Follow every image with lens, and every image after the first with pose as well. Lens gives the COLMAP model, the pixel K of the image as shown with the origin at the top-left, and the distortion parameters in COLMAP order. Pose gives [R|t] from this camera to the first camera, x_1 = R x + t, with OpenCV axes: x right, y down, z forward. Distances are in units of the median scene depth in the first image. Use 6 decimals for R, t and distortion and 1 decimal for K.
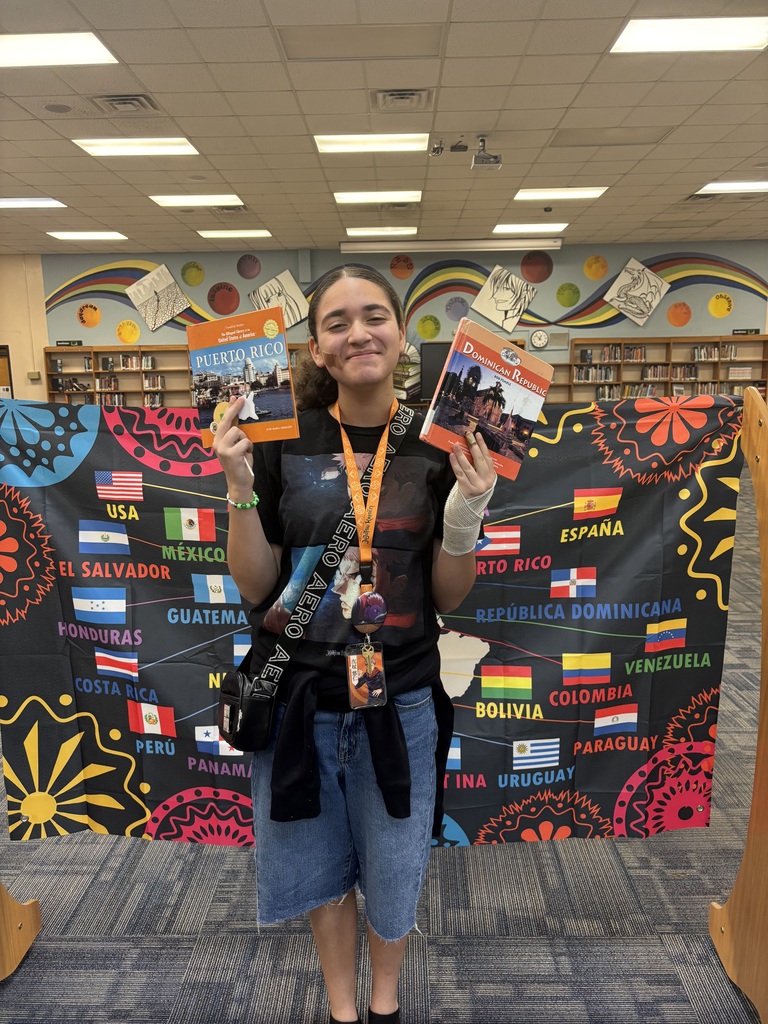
lens RADIAL K [[769.0, 0, 384.8], [0, 769.0, 511.3], [0, 0, 1]] dist [0.006852, -0.009156]
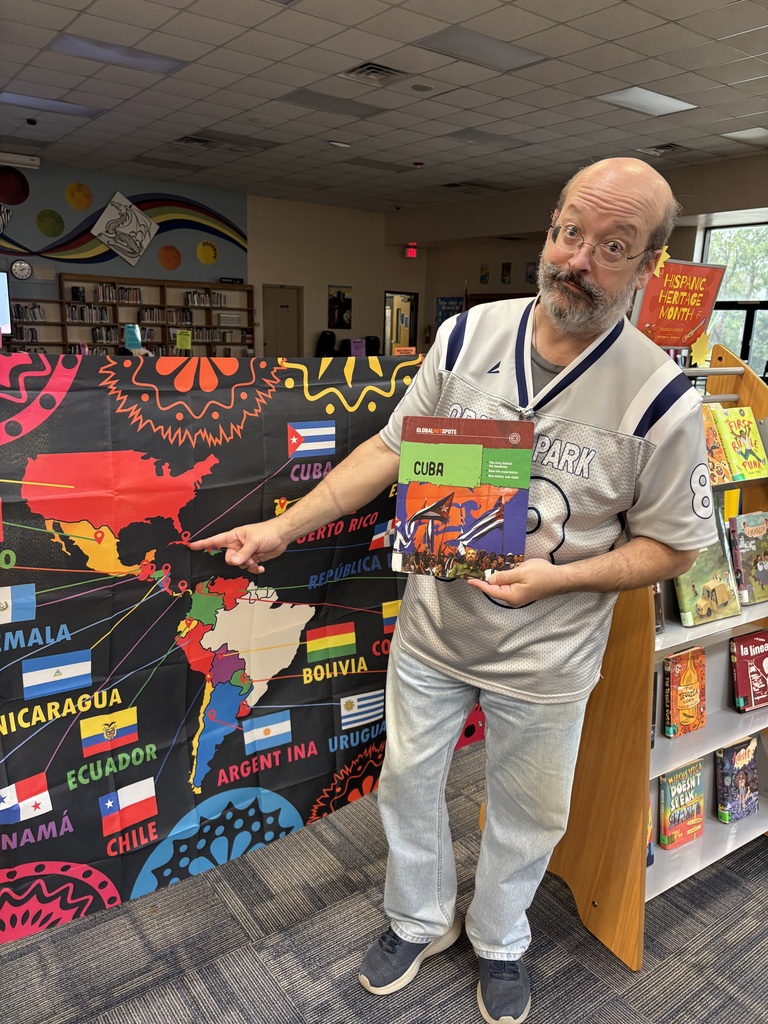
lens RADIAL K [[762.0, 0, 392.4], [0, 762.0, 512.8], [0, 0, 1]] dist [0.041614, -0.049670]
pose [[0.780224, -0.109720, 0.615803, -0.044162], [0.063054, 0.993277, 0.097086, -0.003960], [-0.622315, -0.036920, 0.781896, 0.026547]]
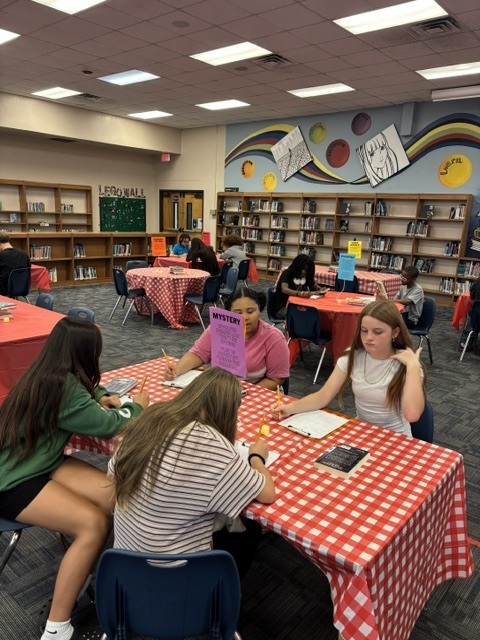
lens RADIAL K [[482.7, 0, 253.4], [0, 482.7, 319.7], [0, 0, 1]] dist [0.059608, -0.064938]
pose [[0.774052, 0.184575, -0.605620, 0.187070], [-0.173646, 0.981772, 0.077275, -0.066081], [0.608844, 0.045349, 0.791993, 0.360186]]
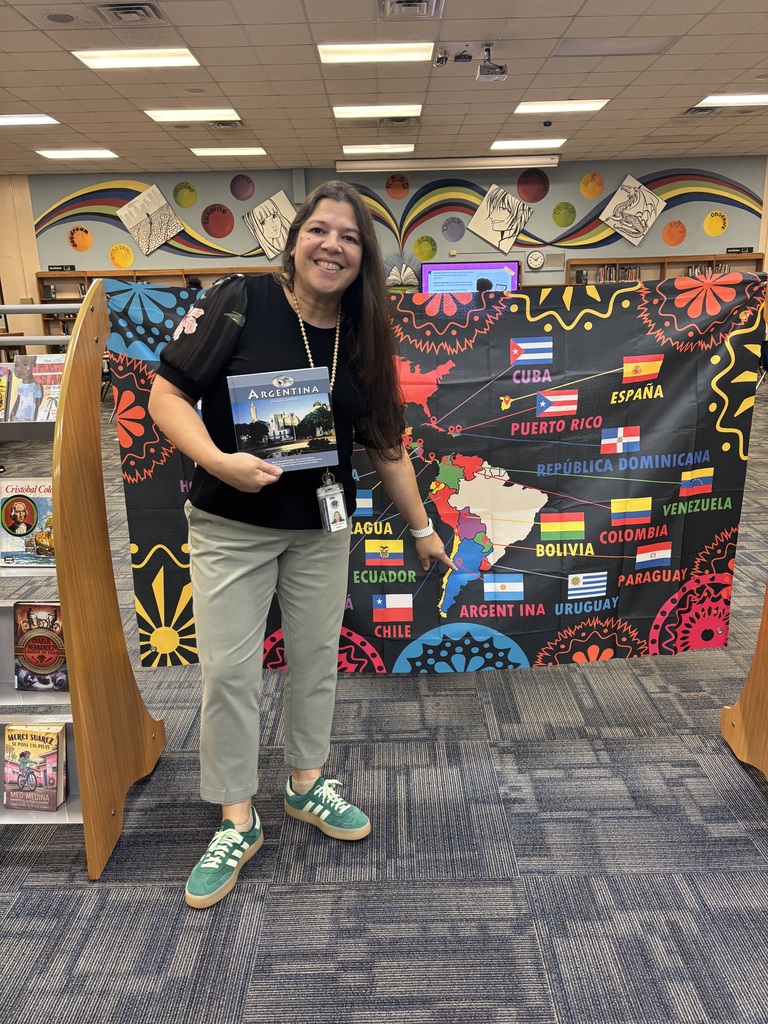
lens RADIAL K [[762.0, 0, 392.4], [0, 762.0, 512.8], [0, 0, 1]] dist [0.041614, -0.049670]
pose [[0.999556, -0.016750, 0.024638, -0.016087], [0.014448, 0.995761, 0.090834, 0.011092], [-0.026055, -0.090437, 0.995561, -0.020146]]
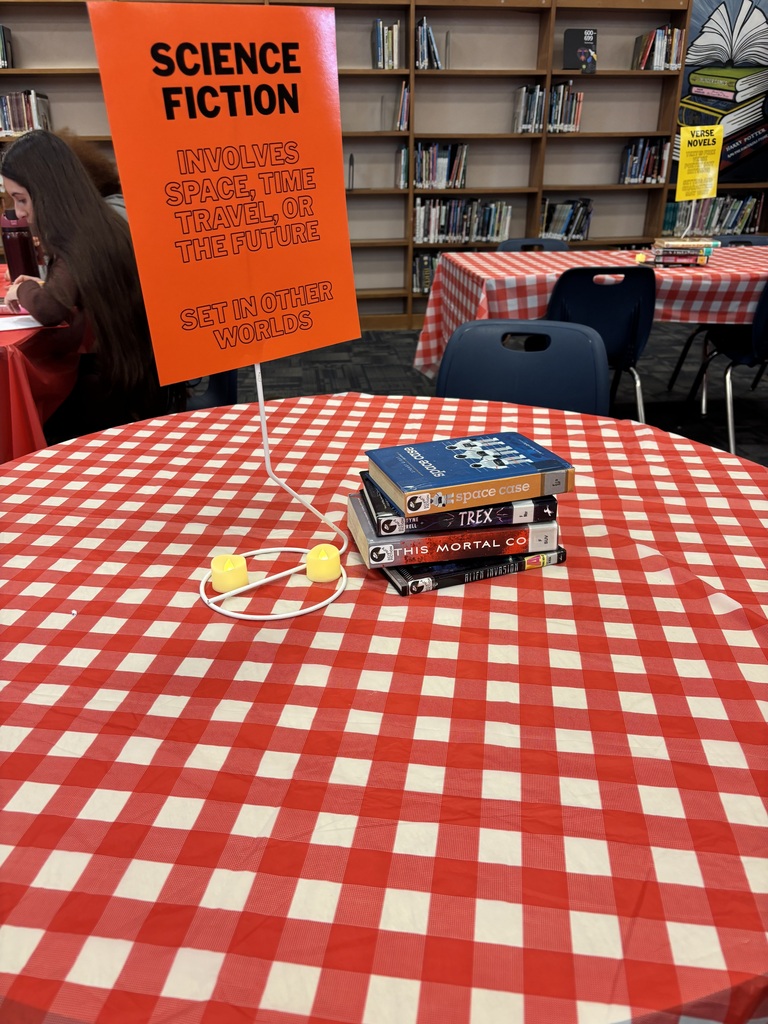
lens RADIAL K [[762.0, 0, 392.4], [0, 762.0, 512.8], [0, 0, 1]] dist [0.041614, -0.049670]
pose [[0.992312, -0.043799, 0.115752, -0.190832], [0.014603, 0.970187, 0.241919, -0.079941], [-0.122897, -0.238369, 0.963367, 0.637505]]
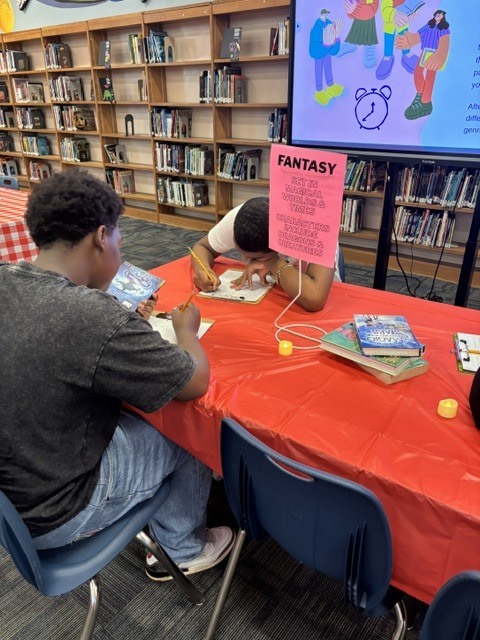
lens RADIAL K [[490.6, 0, 237.0], [0, 490.6, 322.6], [0, 0, 1]] dist [0.027527, -0.005836]
pose [[0.792429, 0.262079, -0.550791, 0.166045], [-0.118685, 0.951980, 0.282220, -0.120583], [0.598306, -0.158269, 0.785482, 0.747241]]
